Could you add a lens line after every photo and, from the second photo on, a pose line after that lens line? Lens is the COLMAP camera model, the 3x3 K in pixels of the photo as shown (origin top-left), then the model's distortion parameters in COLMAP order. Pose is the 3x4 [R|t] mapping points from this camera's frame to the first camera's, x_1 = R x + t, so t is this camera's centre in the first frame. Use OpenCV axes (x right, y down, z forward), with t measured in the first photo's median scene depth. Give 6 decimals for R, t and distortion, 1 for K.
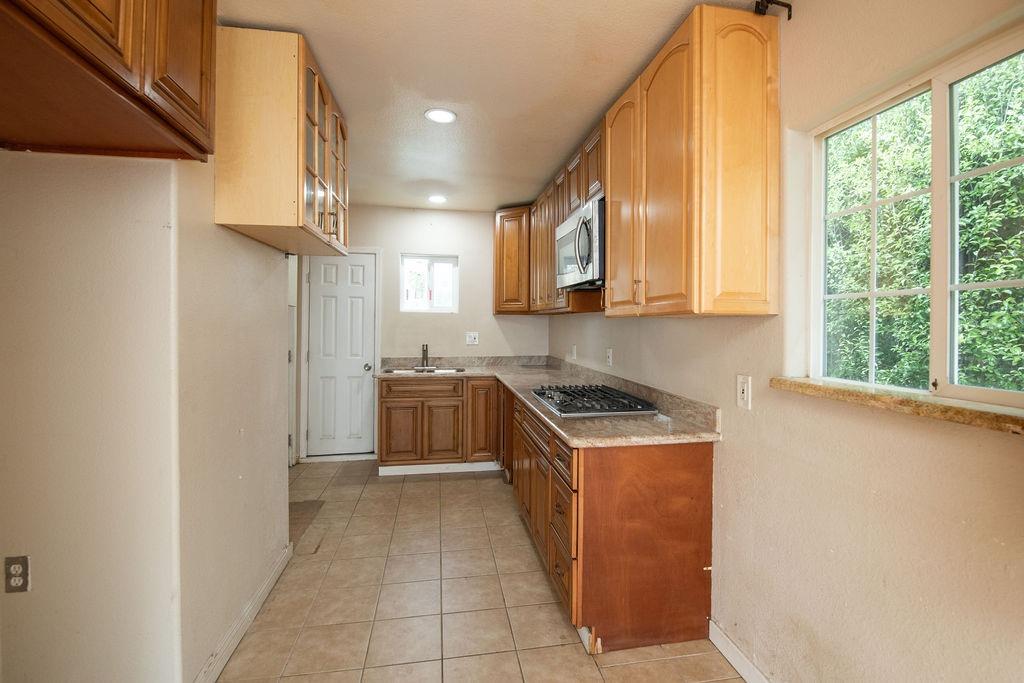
lens RADIAL K [[453.5, 0, 509.7], [0, 453.5, 325.1], [0, 0, 1]] dist [-0.019772, -0.000016]
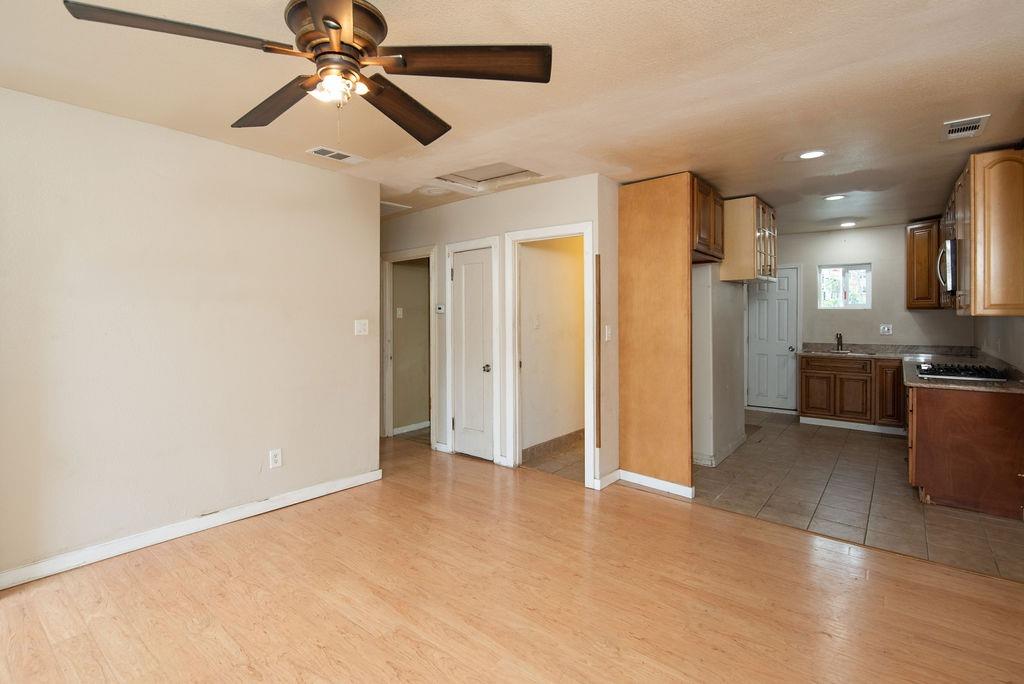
lens RADIAL K [[449.0, 0, 519.1], [0, 449.0, 319.3], [0, 0, 1]] dist [-0.010335, -0.003321]
pose [[0.652862, -0.003713, -0.757468, 0.206902], [0.009415, 0.999951, 0.003213, -0.012655], [0.757418, -0.009230, 0.652865, -0.609297]]
